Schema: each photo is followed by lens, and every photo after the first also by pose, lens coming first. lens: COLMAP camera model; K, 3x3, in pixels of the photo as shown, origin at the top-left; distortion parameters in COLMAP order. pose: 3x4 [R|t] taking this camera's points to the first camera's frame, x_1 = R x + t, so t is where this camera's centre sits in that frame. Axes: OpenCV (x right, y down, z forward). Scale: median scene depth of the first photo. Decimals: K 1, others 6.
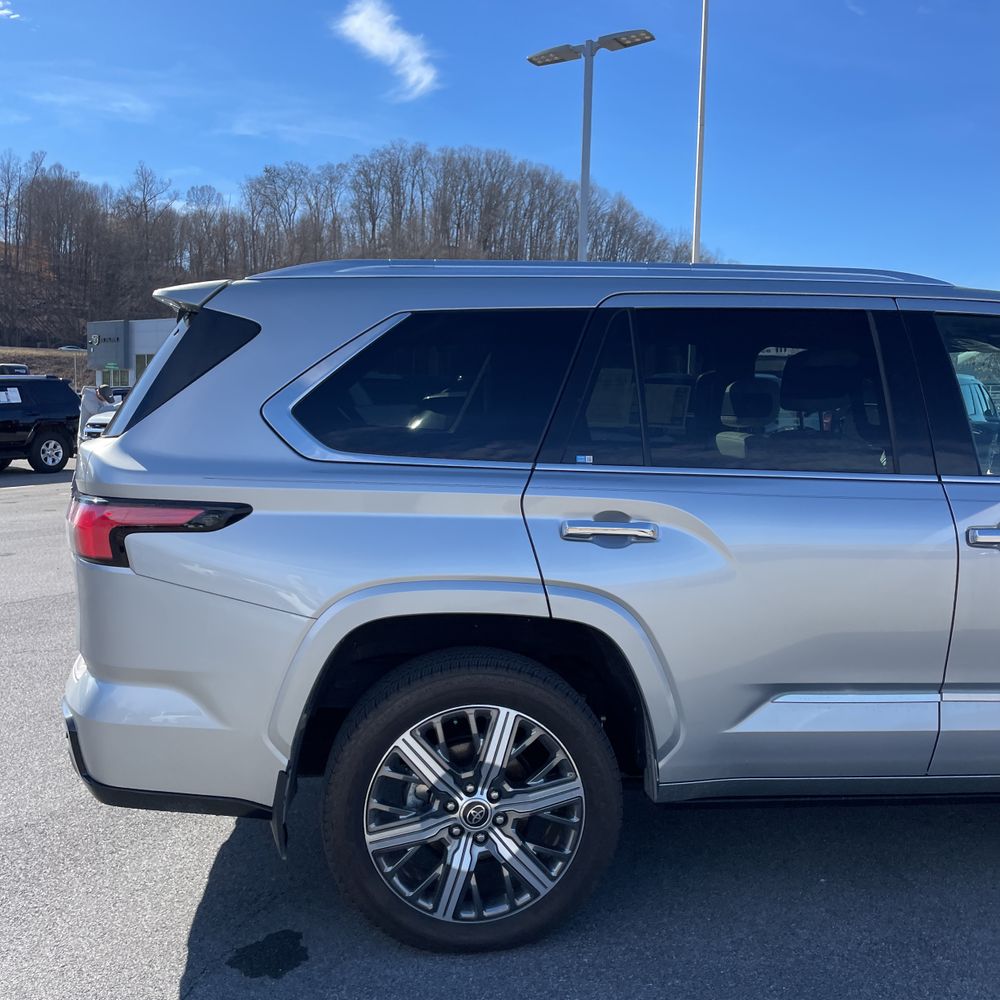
lens RADIAL K [[1027.5, 0, 485.6], [0, 1027.5, 487.9], [0, 0, 1]] dist [0.087357, -0.119682]
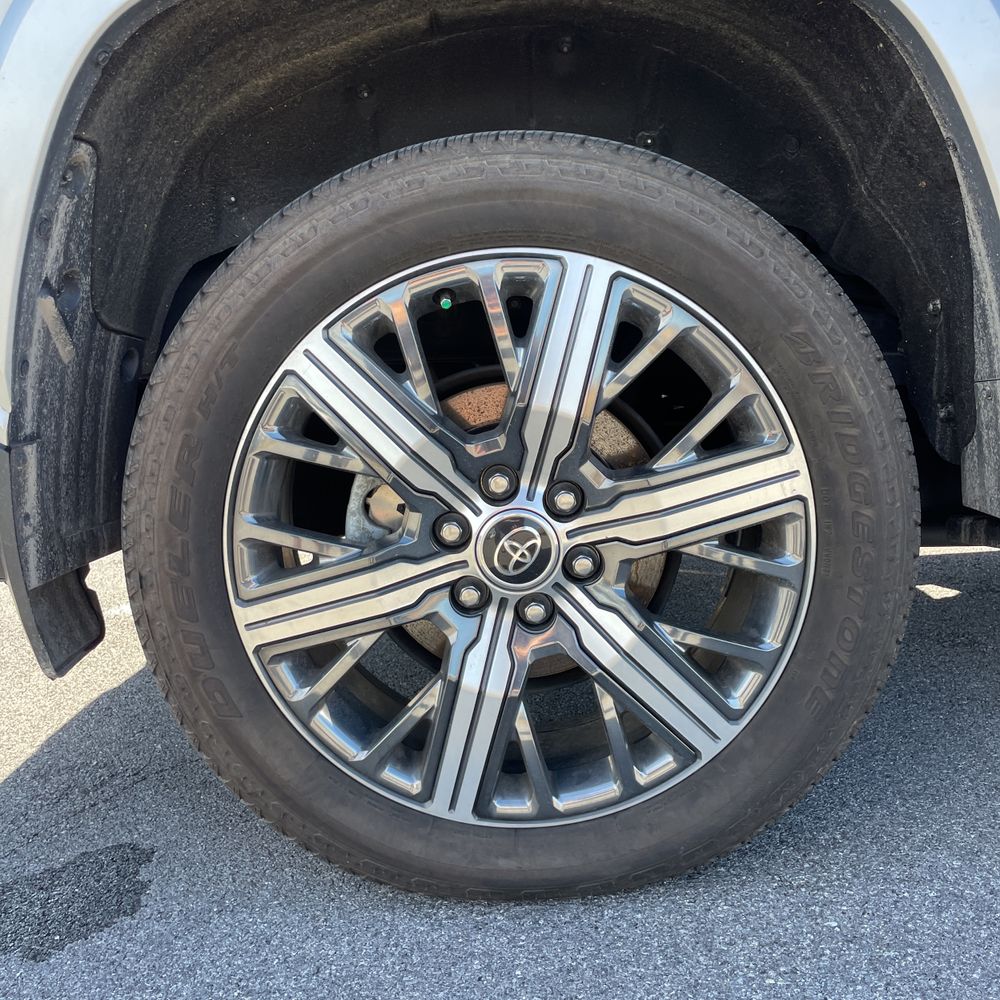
lens RADIAL K [[1040.6, 0, 483.8], [0, 1040.6, 503.3], [0, 0, 1]] dist [0.099317, -0.183371]
pose [[0.988550, -0.043780, -0.144405, 0.033551], [0.056425, 0.994810, 0.084666, 0.261379], [0.139949, -0.091845, 0.985890, 0.616151]]
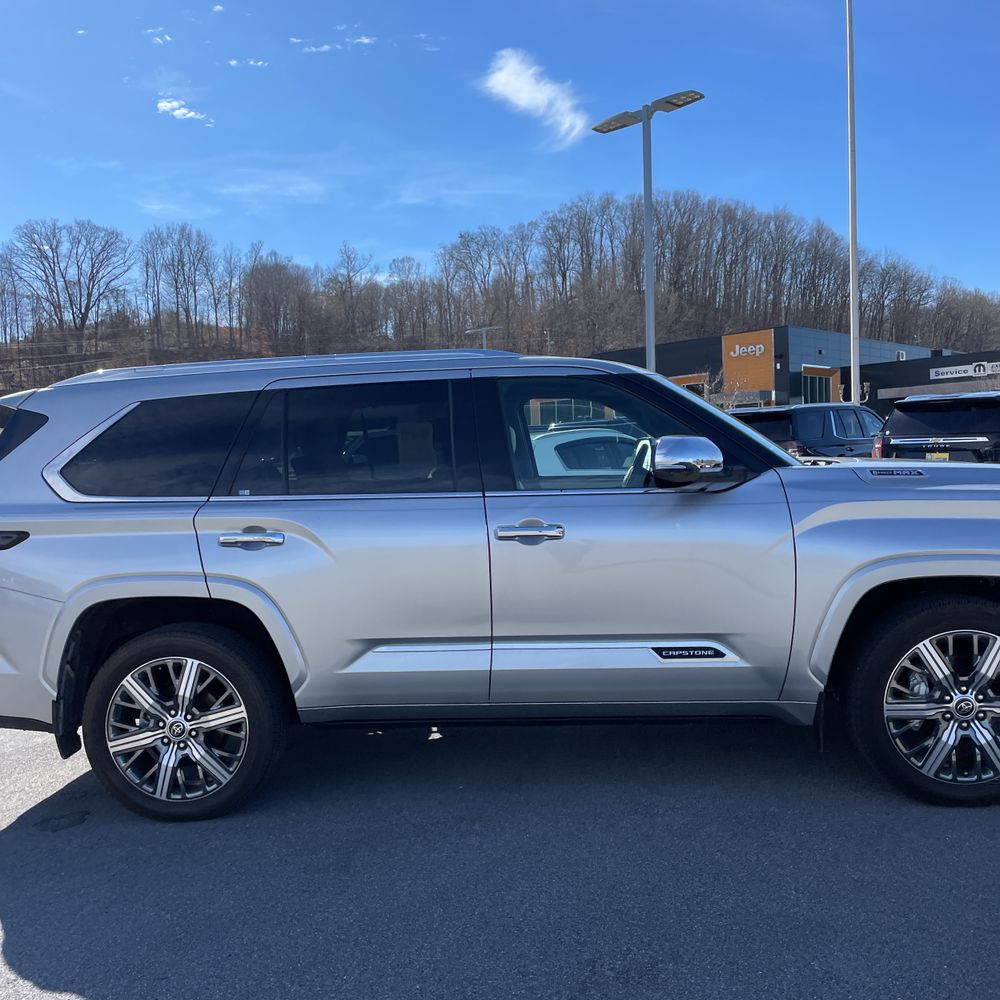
lens RADIAL K [[1033.0, 0, 483.5], [0, 1033.0, 505.2], [0, 0, 1]] dist [0.100976, -0.185815]
pose [[0.976779, -0.049216, -0.208520, 0.755139], [0.042842, 0.998469, -0.034977, 0.058607], [0.209922, 0.025232, 0.977392, -0.405257]]
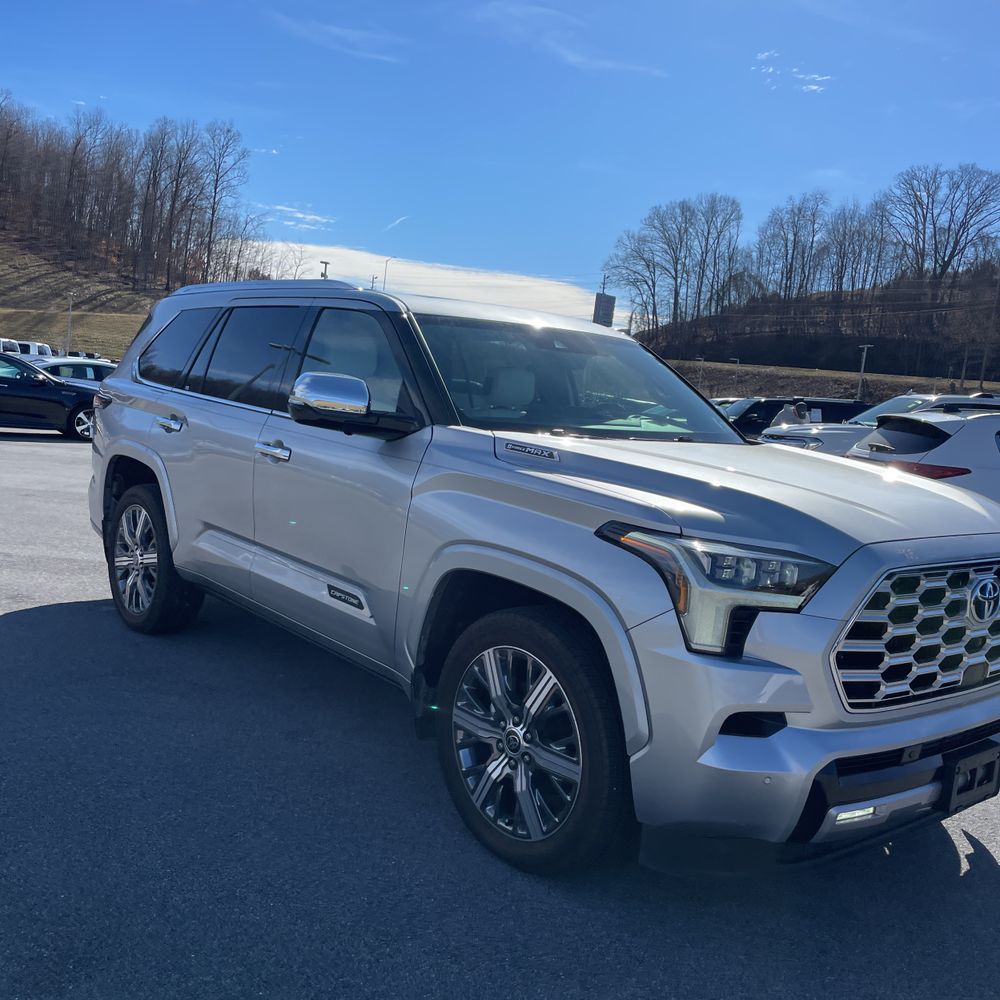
lens RADIAL K [[1033.5, 0, 474.1], [0, 1033.5, 496.4], [0, 0, 1]] dist [0.024833, -0.000663]
pose [[0.535076, 0.127251, -0.835165, 1.978897], [-0.153379, 0.986794, 0.052087, -0.011445], [0.830764, 0.100226, 0.547528, 0.428054]]
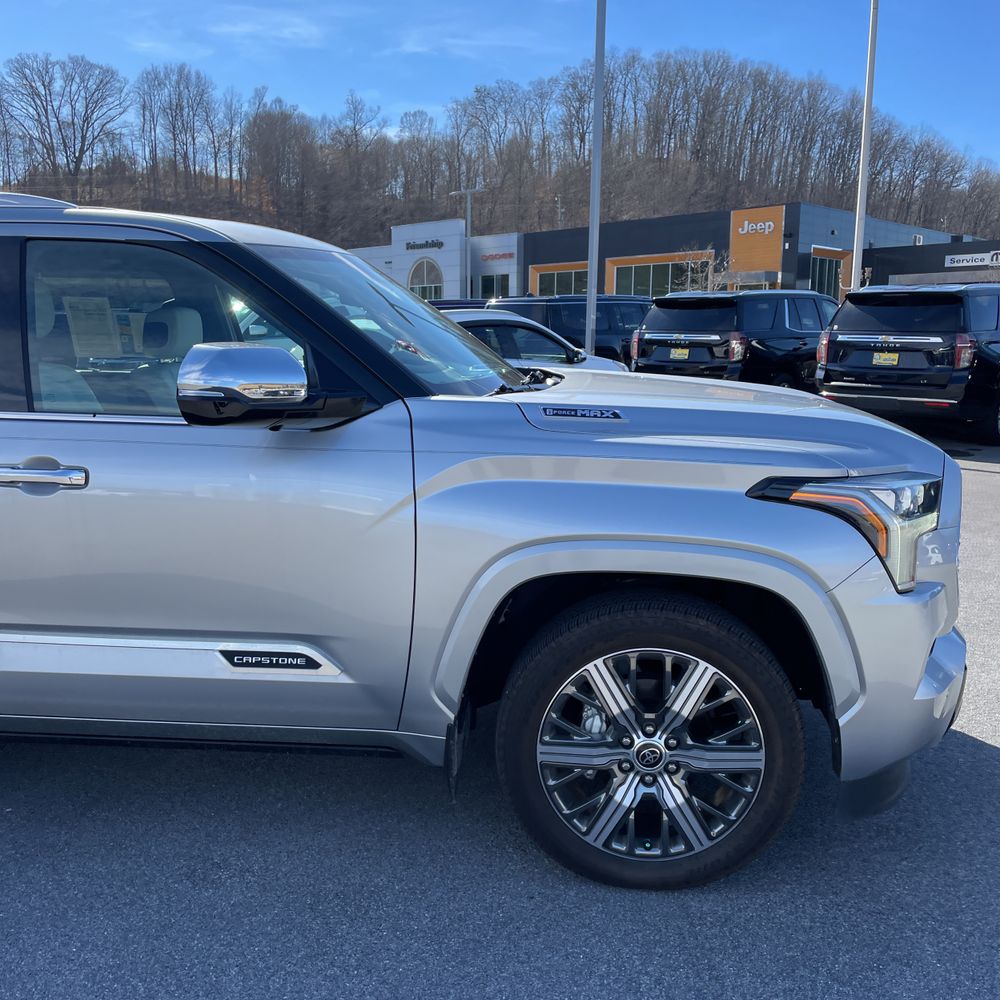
lens RADIAL K [[1032.1, 0, 493.7], [0, 1032.1, 509.6], [0, 0, 1]] dist [0.085607, -0.128362]
pose [[0.977004, 0.020296, -0.212252, 1.140580], [-0.000735, 0.995774, 0.091835, -0.010797], [0.213218, -0.089567, 0.972890, 0.157000]]
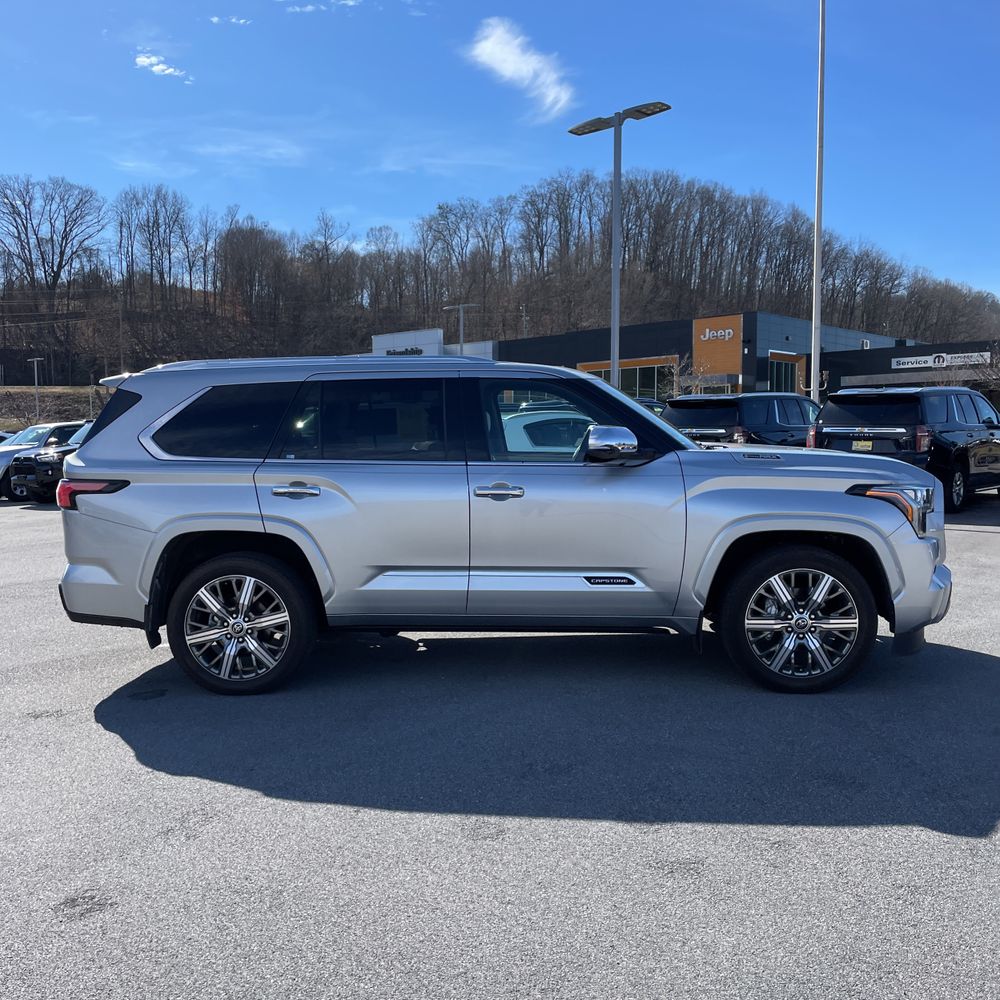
lens RADIAL K [[1040.6, 0, 483.8], [0, 1040.6, 503.3], [0, 0, 1]] dist [0.099317, -0.183371]
pose [[0.983368, -0.015528, -0.180959, 0.850489], [0.013797, 0.999846, -0.010820, 0.092711], [0.181099, 0.008143, 0.983431, -0.968430]]
